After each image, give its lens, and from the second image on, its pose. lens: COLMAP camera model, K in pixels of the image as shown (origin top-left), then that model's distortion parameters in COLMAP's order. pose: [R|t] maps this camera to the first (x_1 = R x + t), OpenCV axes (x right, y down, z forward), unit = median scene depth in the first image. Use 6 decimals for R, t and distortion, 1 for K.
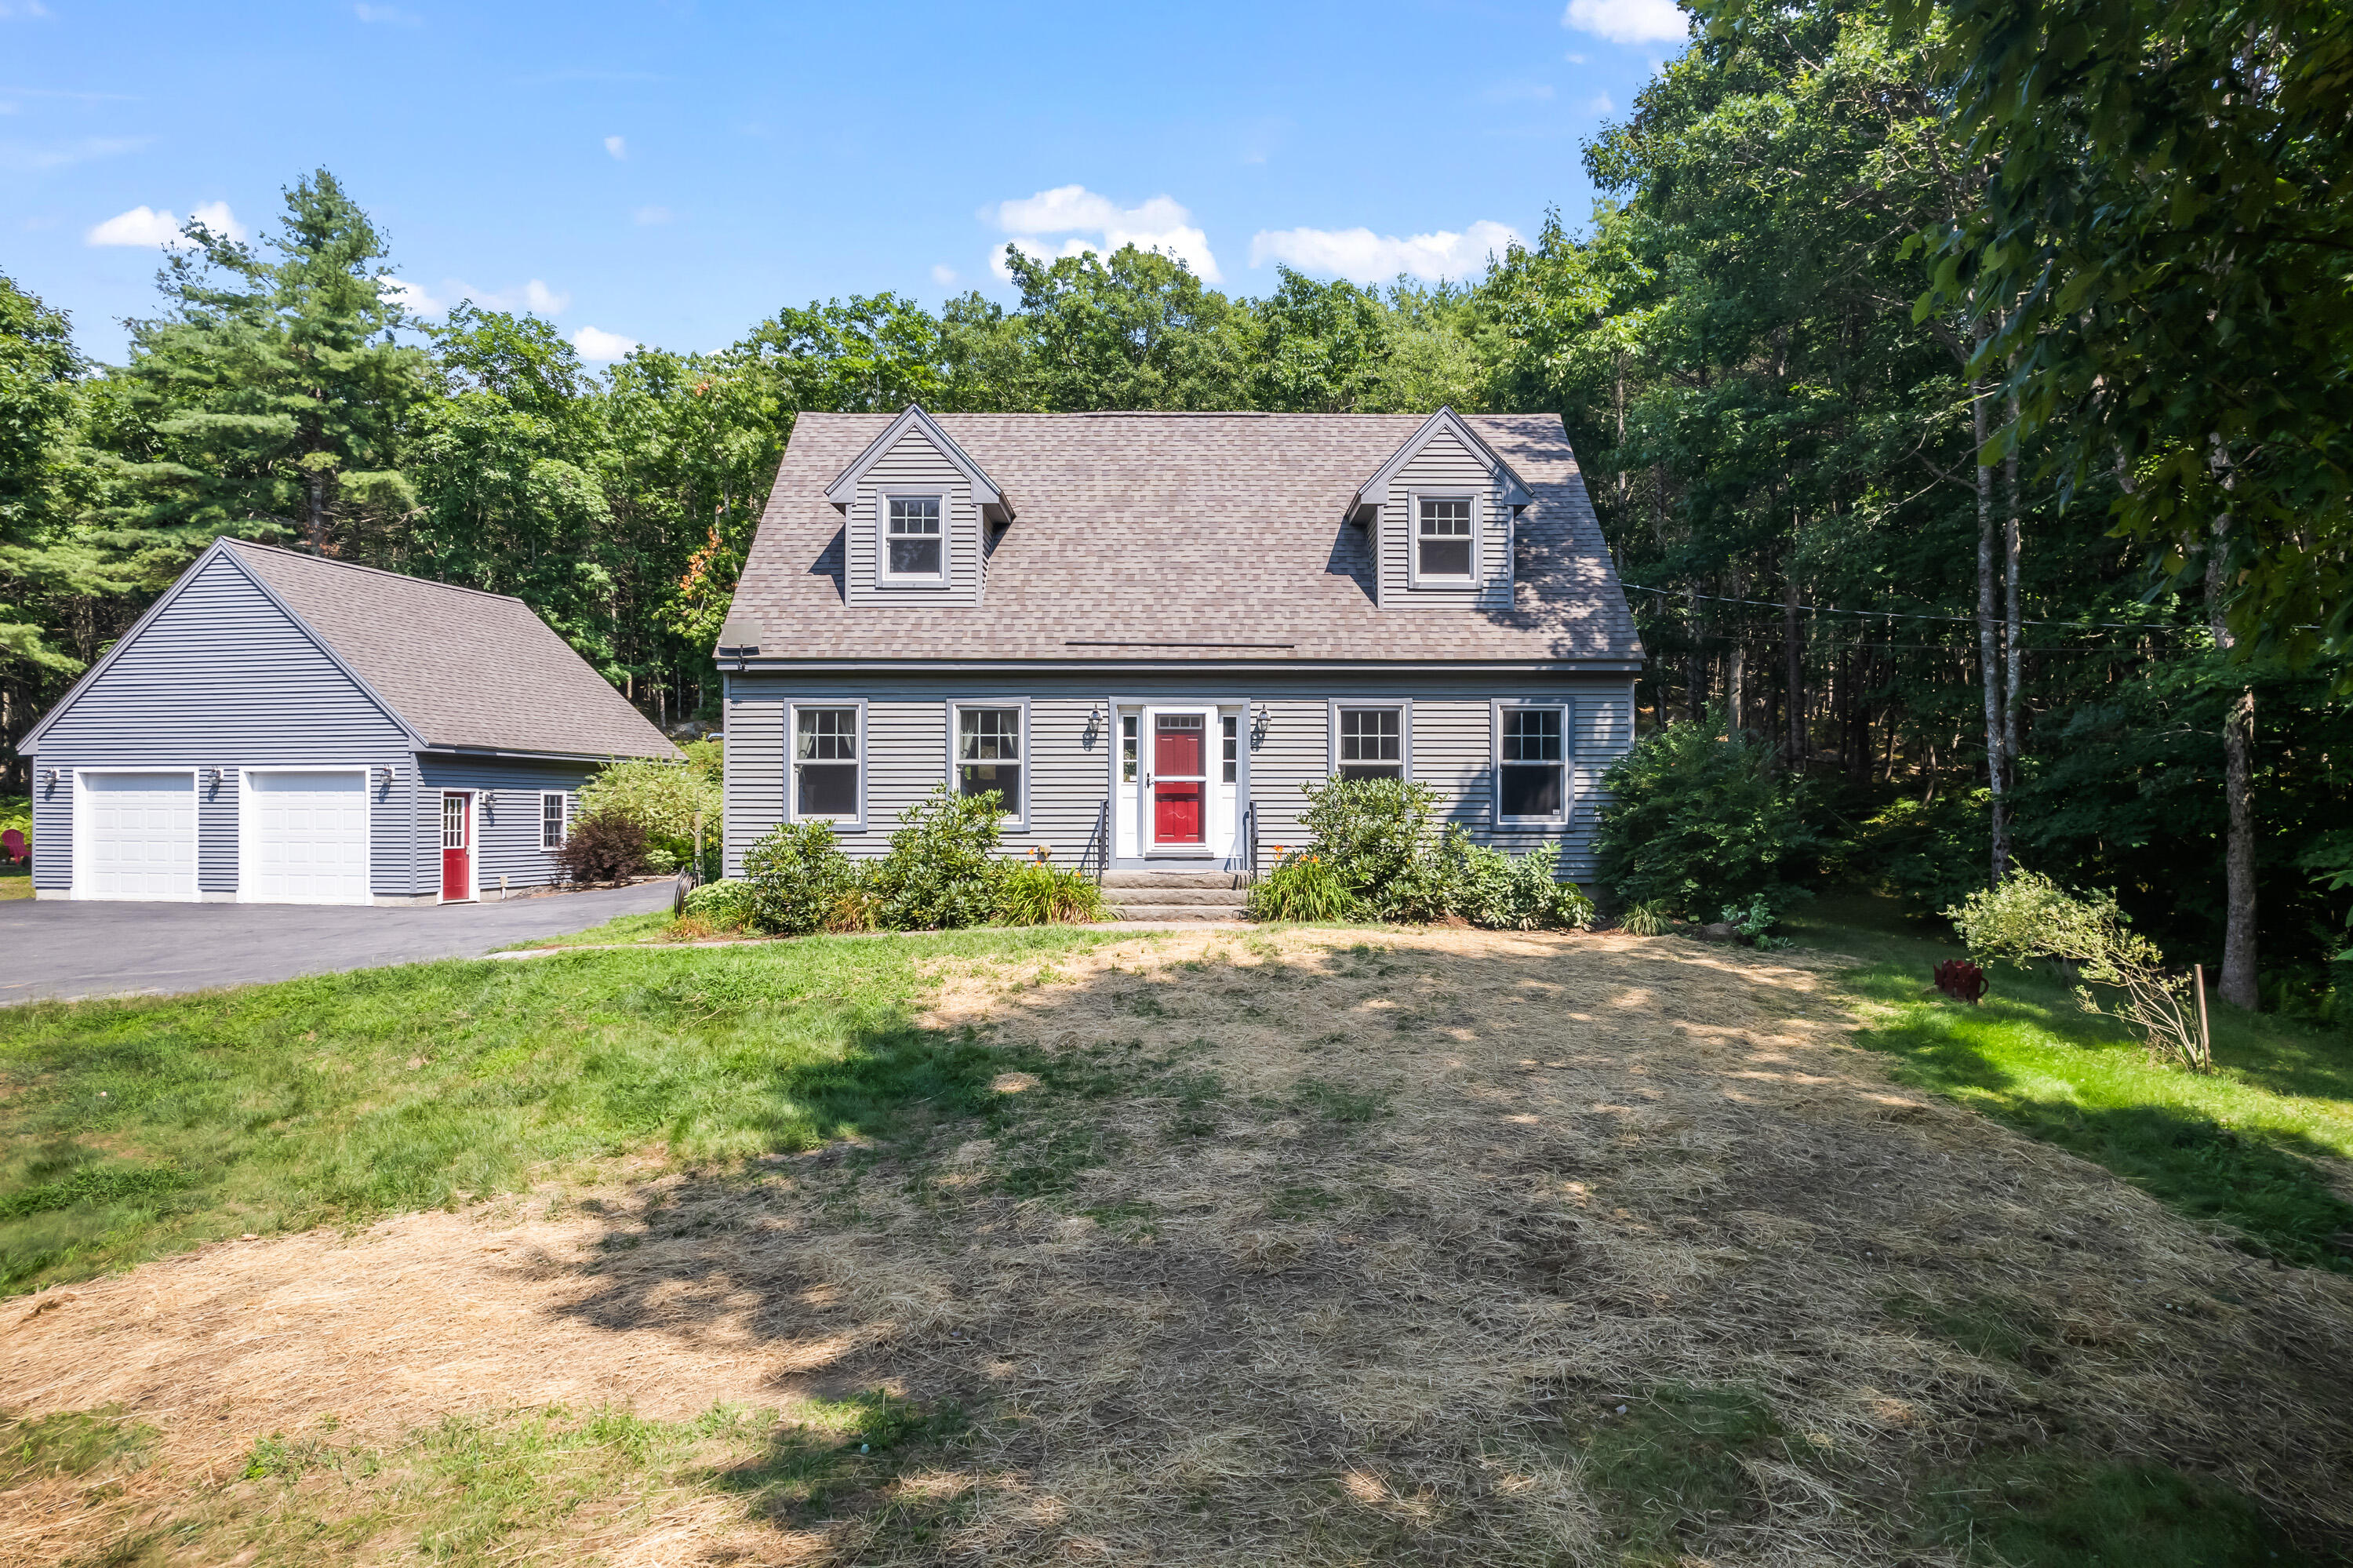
lens RADIAL K [[1503.3, 0, 1182.8], [0, 1503.3, 783.4], [0, 0, 1]] dist [-0.073112, 0.066067]
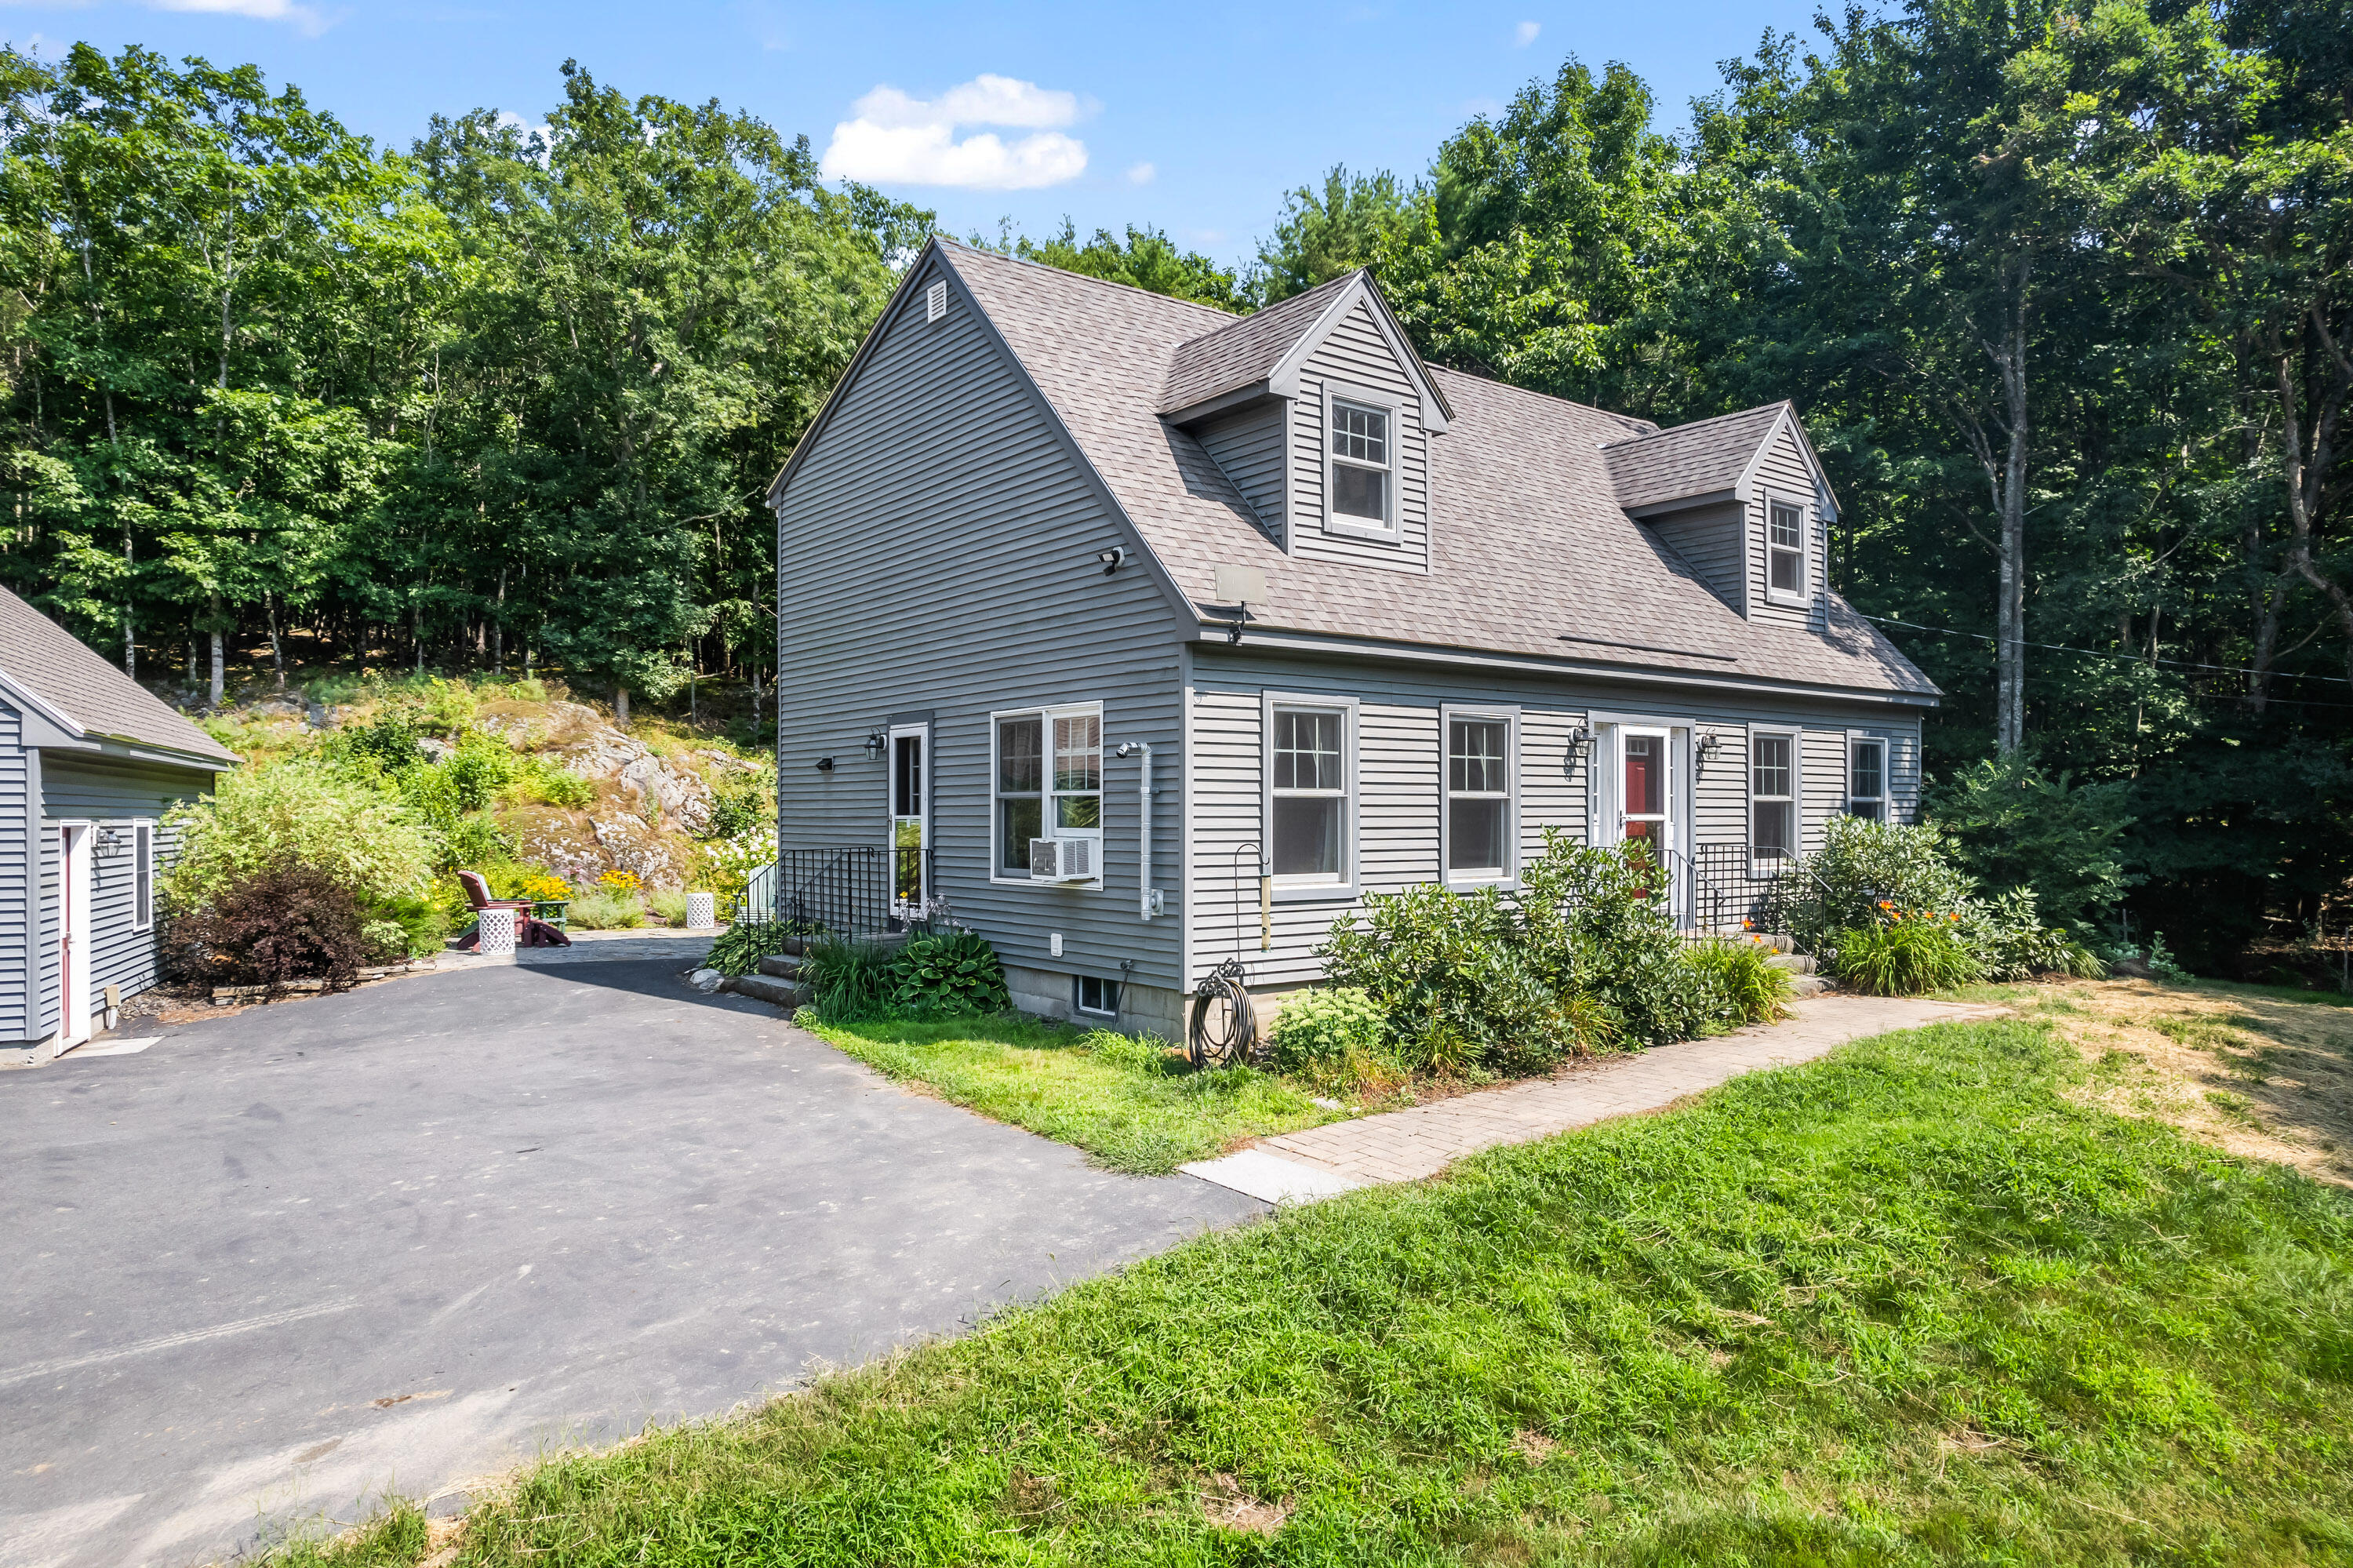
lens RADIAL K [[1519.5, 0, 1173.8], [0, 1519.5, 813.0], [0, 0, 1]] dist [-0.072810, 0.051139]
pose [[0.798946, -0.001009, 0.601402, -0.677717], [-0.011268, 0.999798, 0.016647, -0.015986], [-0.601298, -0.020077, 0.798773, 0.508304]]
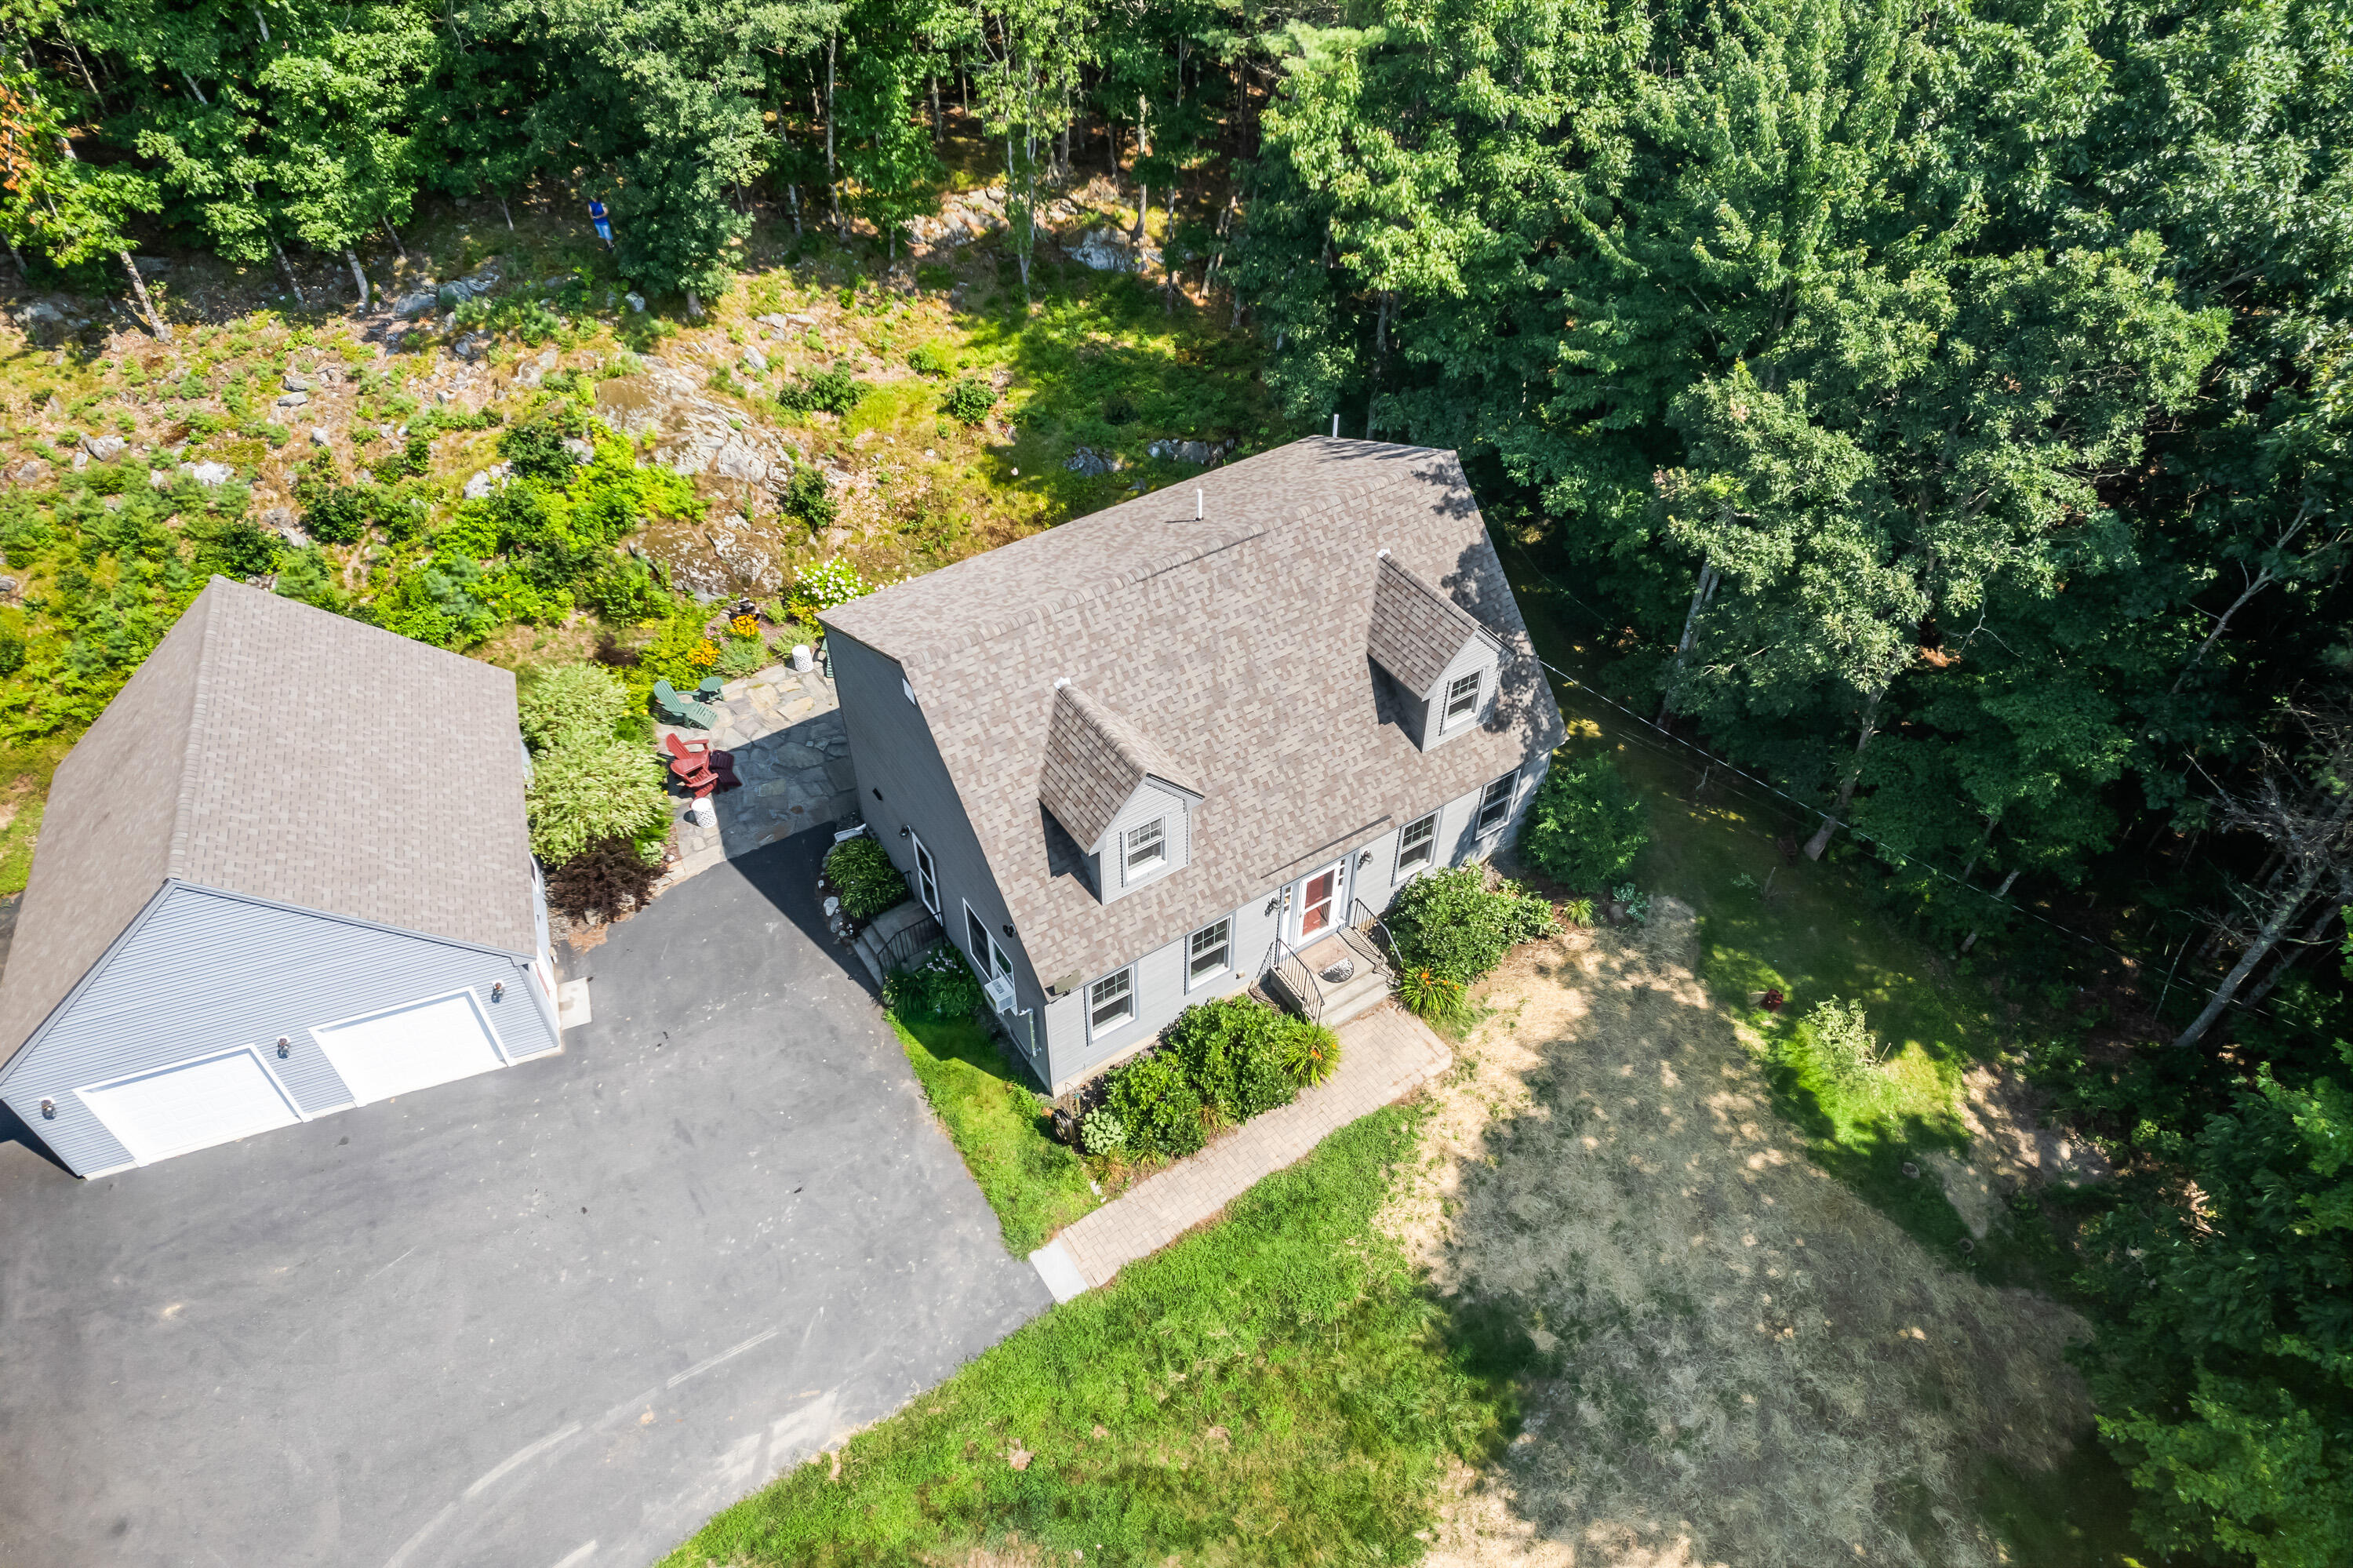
lens RADIAL K [[1510.6, 0, 1176.5], [0, 1510.6, 784.0], [0, 0, 1]] dist [-0.065963, 0.055704]
pose [[0.836897, -0.379376, 0.394559, -0.656683], [-0.014557, 0.705158, 0.708901, -1.133452], [-0.547166, -0.599021, 0.584623, 0.276255]]
